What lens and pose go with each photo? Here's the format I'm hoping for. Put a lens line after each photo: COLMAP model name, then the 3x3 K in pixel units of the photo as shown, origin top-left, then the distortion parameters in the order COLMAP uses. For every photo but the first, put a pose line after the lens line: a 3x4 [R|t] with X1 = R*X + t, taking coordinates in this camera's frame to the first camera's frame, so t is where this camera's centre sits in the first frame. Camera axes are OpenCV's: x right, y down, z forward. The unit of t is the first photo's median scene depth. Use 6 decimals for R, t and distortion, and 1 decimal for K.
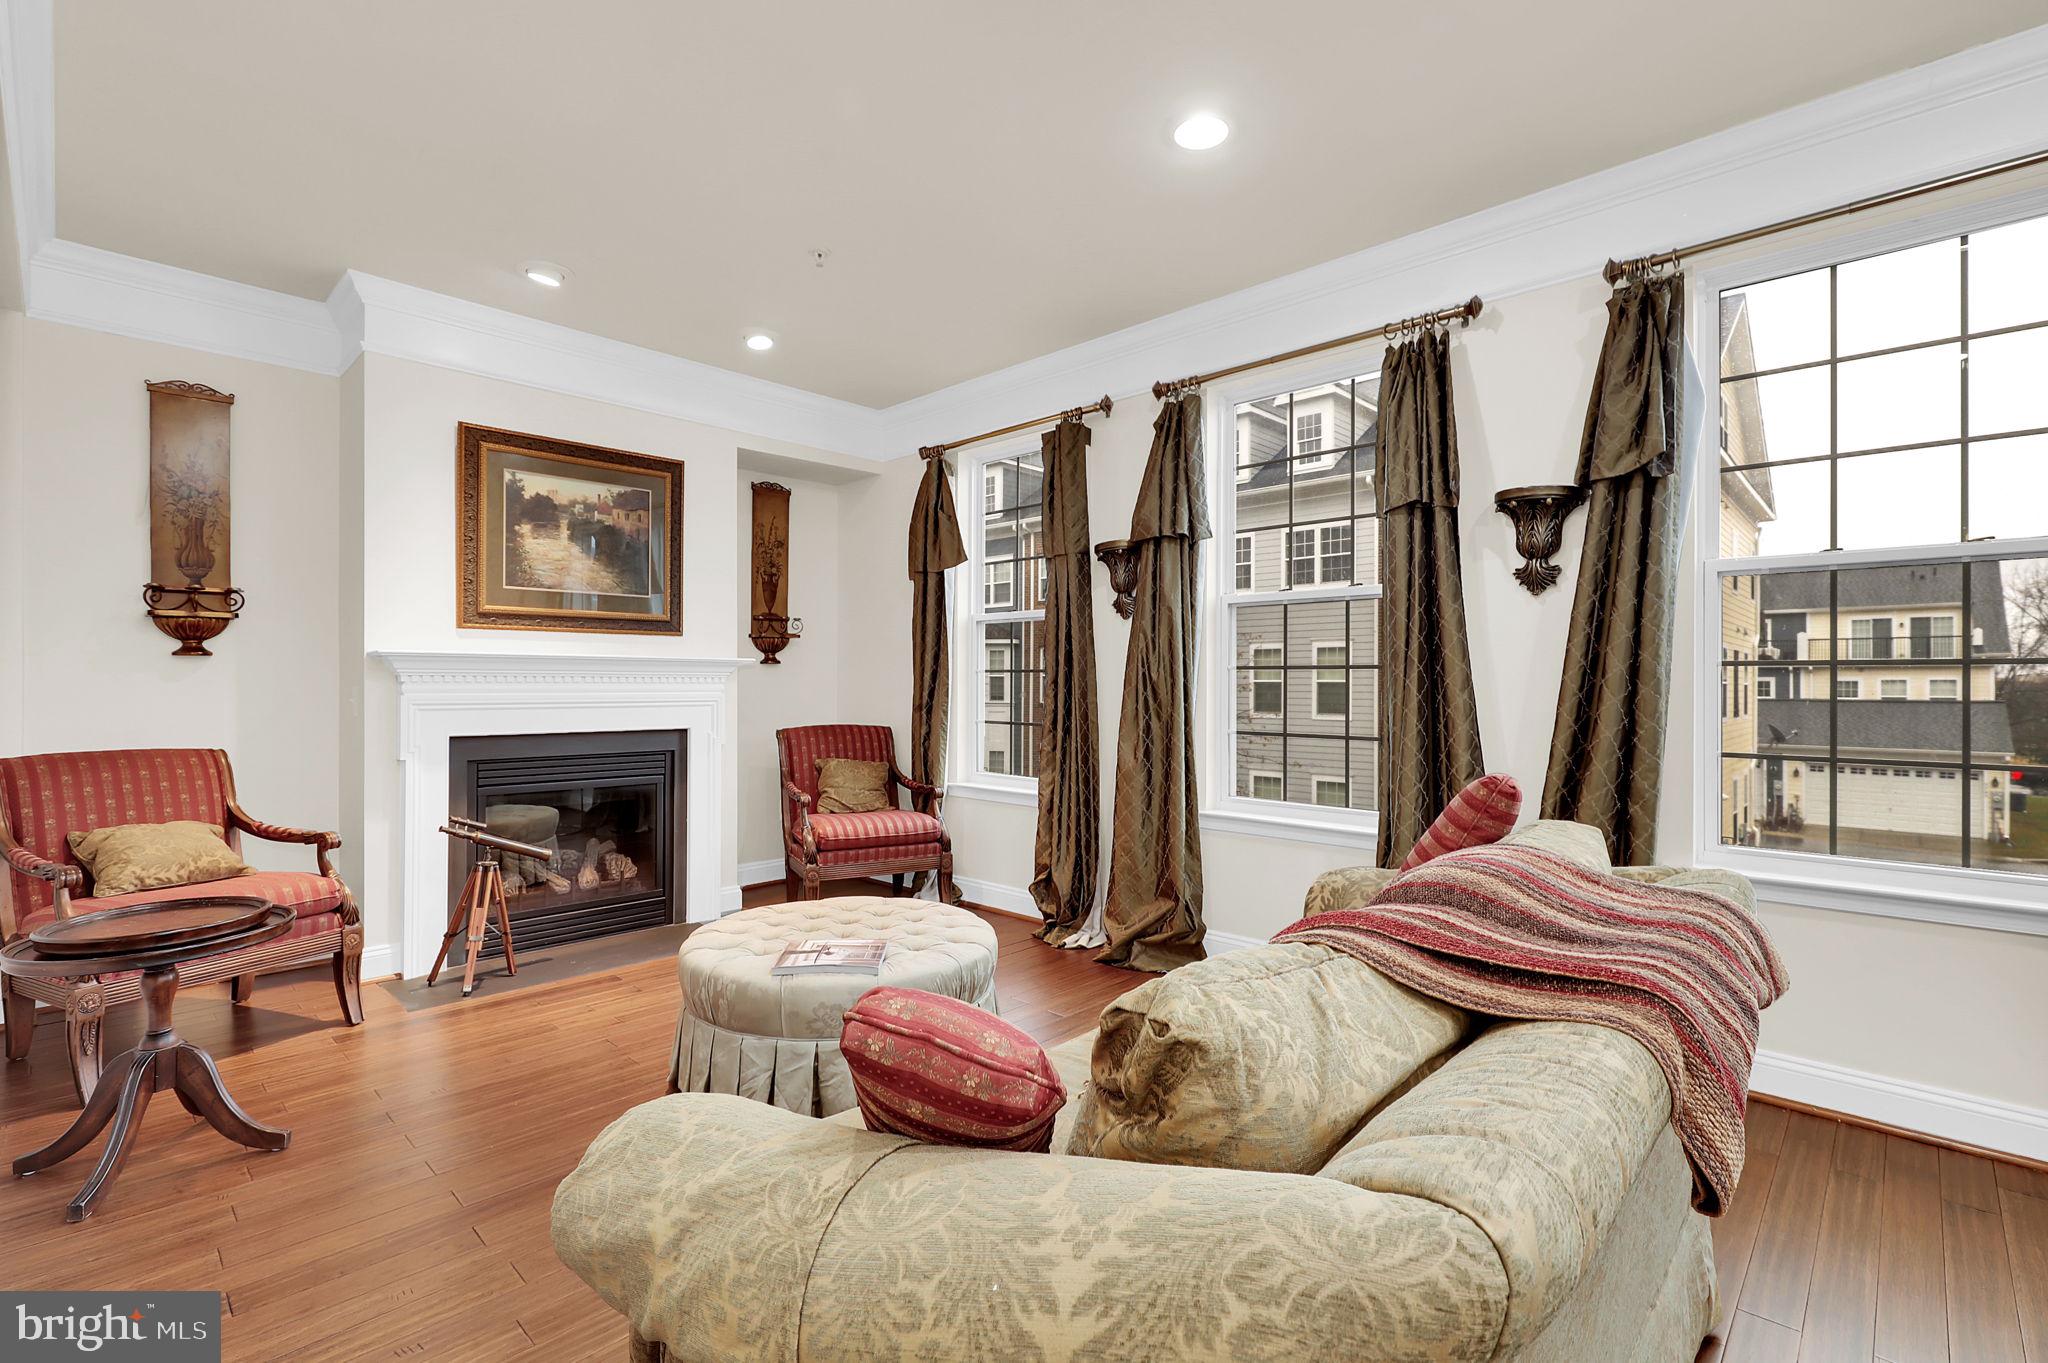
lens RADIAL K [[932.9, 0, 1022.7], [0, 932.9, 687.4], [0, 0, 1]] dist [-0.000491, -0.000135]
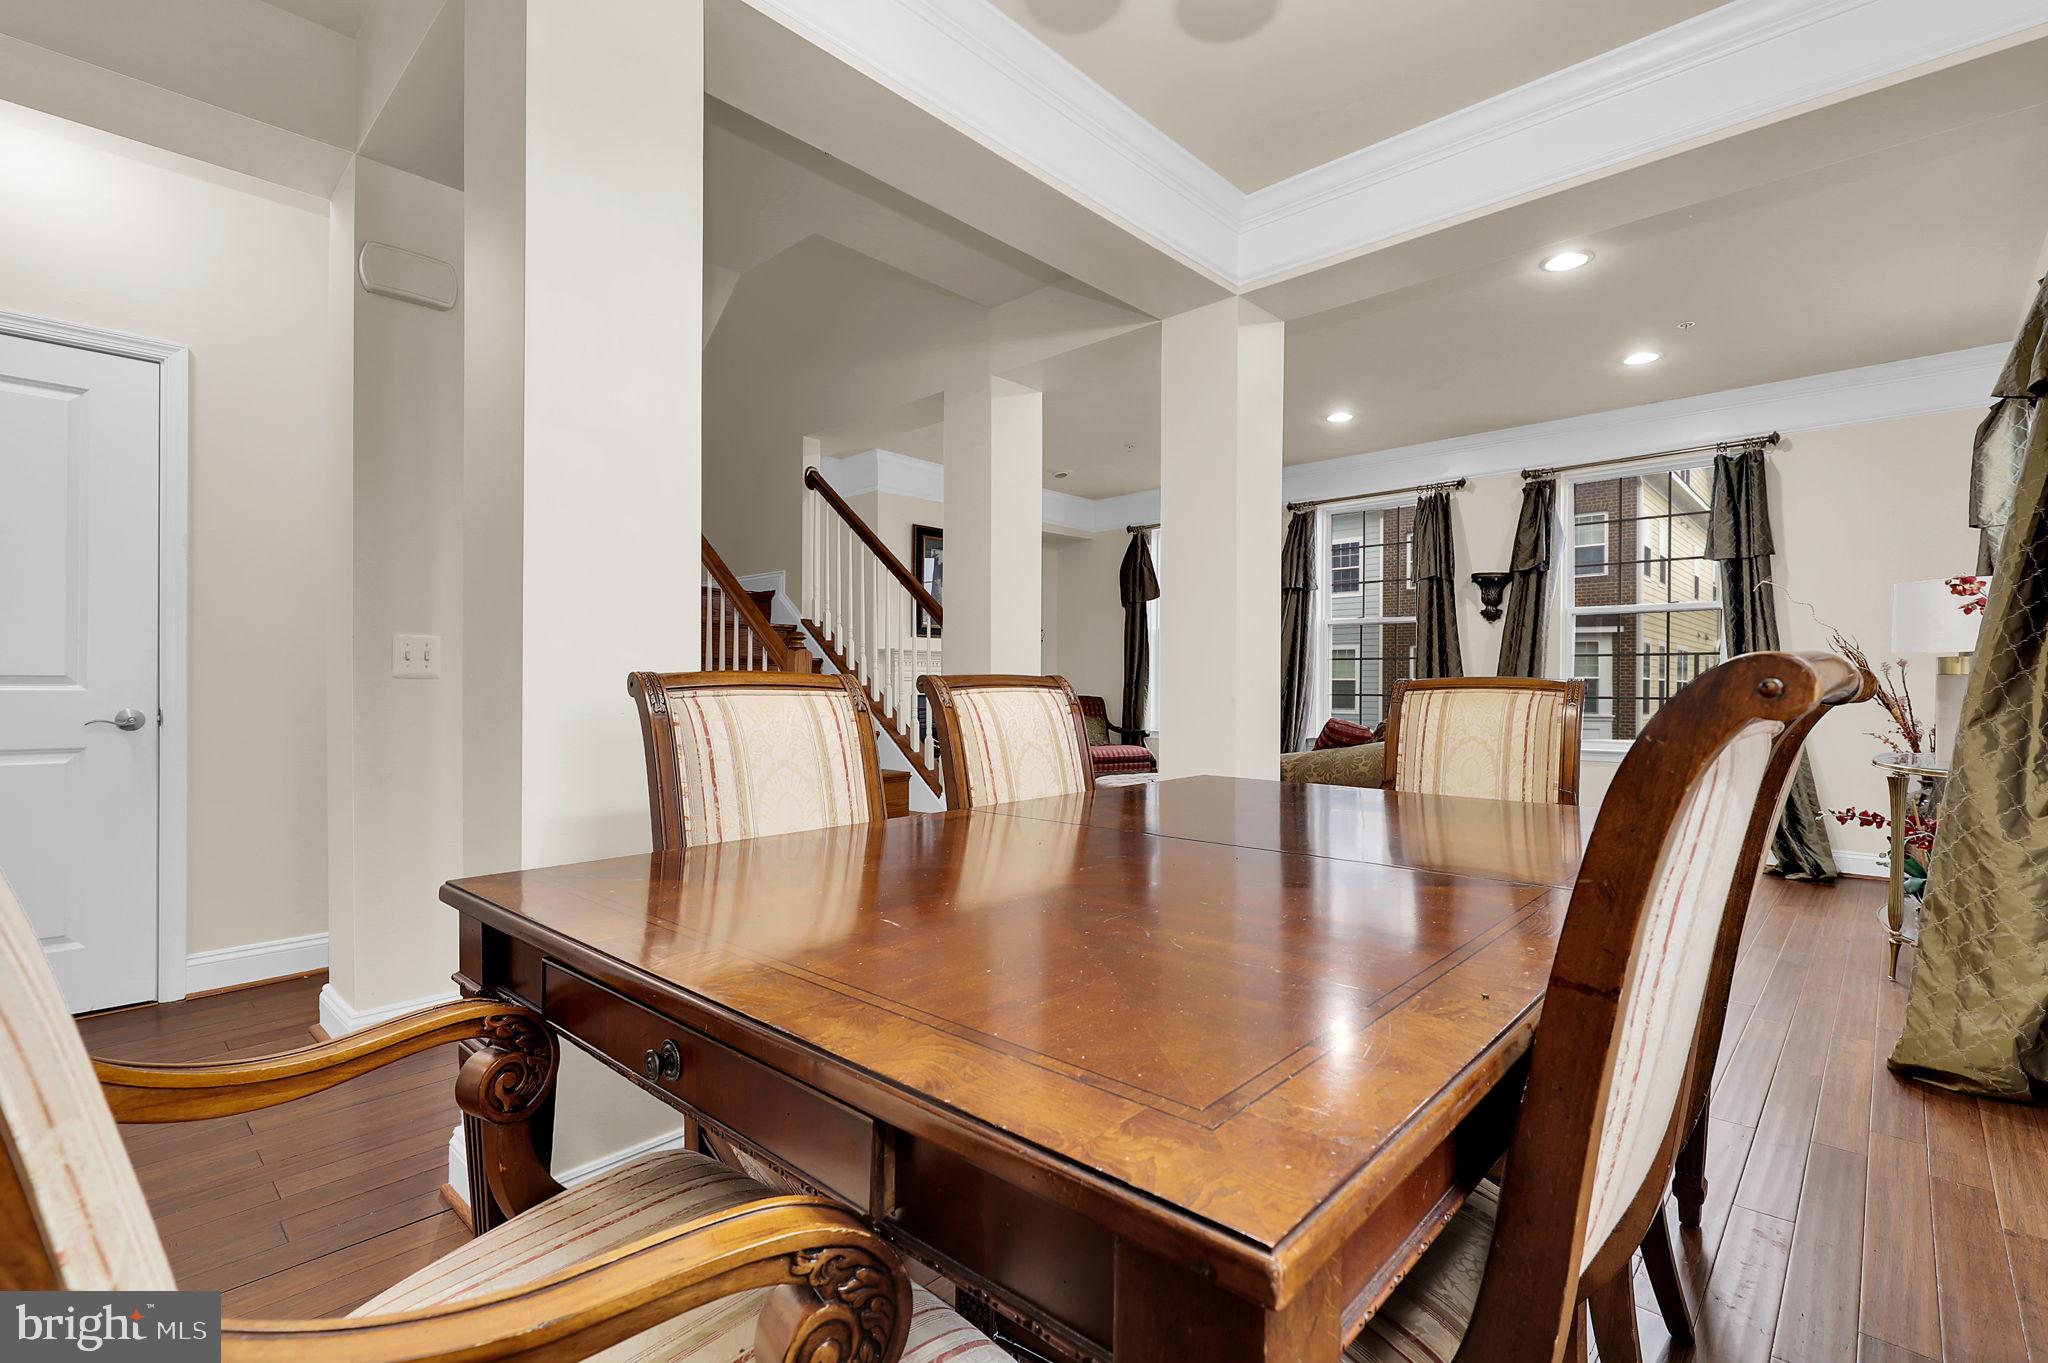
lens RADIAL K [[932.9, 0, 1022.7], [0, 932.9, 687.4], [0, 0, 1]] dist [-0.000491, -0.000135]
pose [[0.999991, 0.004310, -0.000491, -0.387373], [-0.004310, 0.999991, 0.000487, 0.037488], [0.000493, -0.000485, 1.000000, -0.851207]]
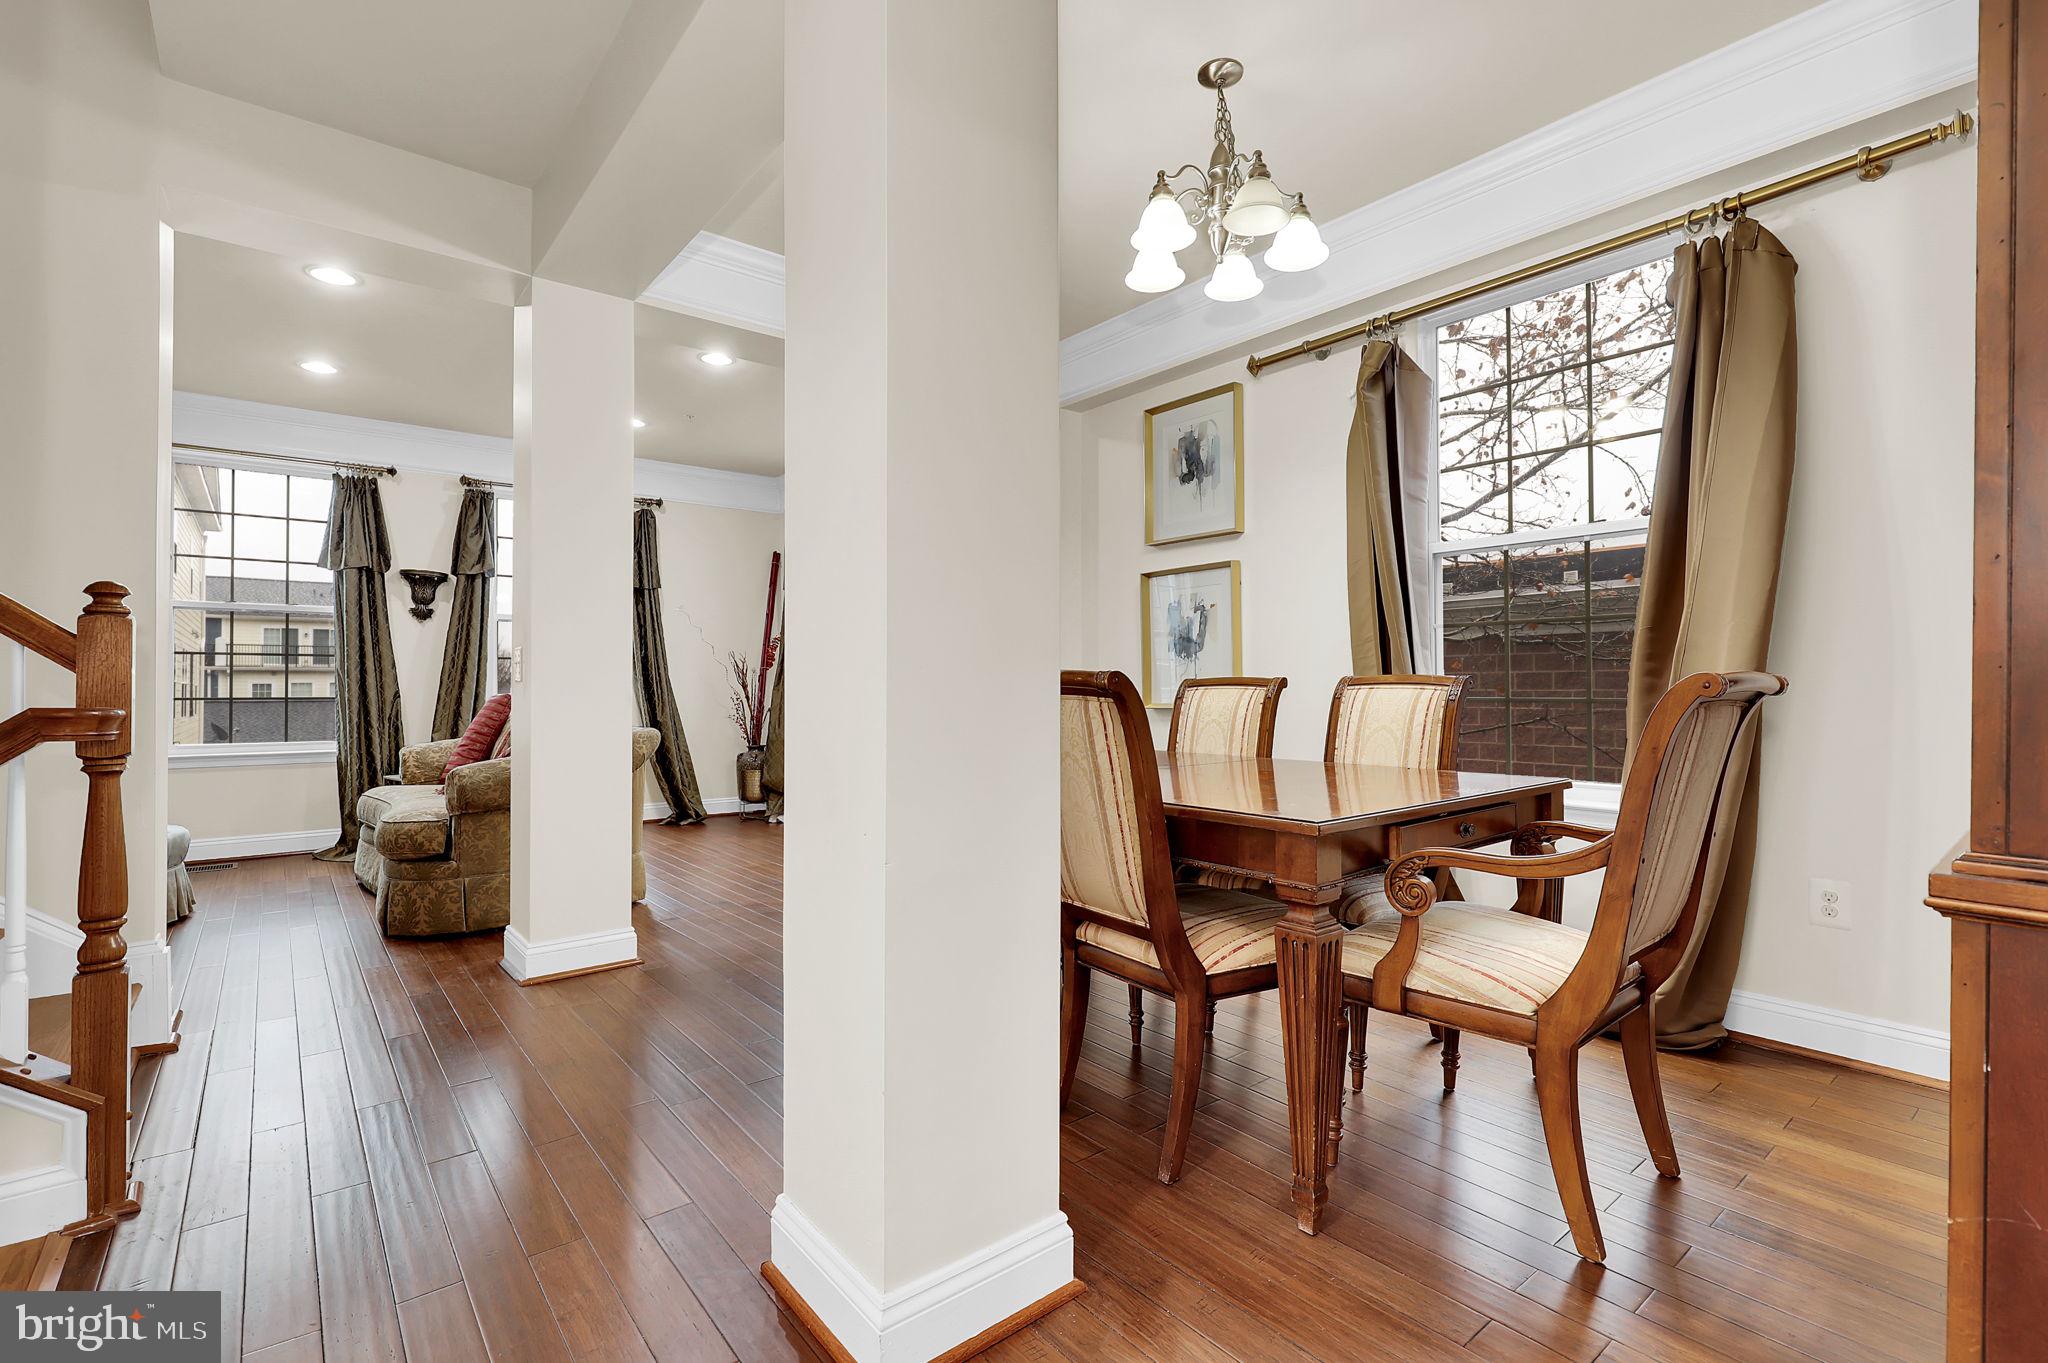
lens RADIAL K [[918.4, 0, 1024.0], [0, 918.4, 681.5], [0, 0, 1]] dist [-0.009887, -0.000421]
pose [[0.128077, 0.005487, 0.991749, -0.985137], [0.005407, 0.999966, -0.006231, 0.038423], [-0.991749, 0.006161, 0.128043, -0.433086]]
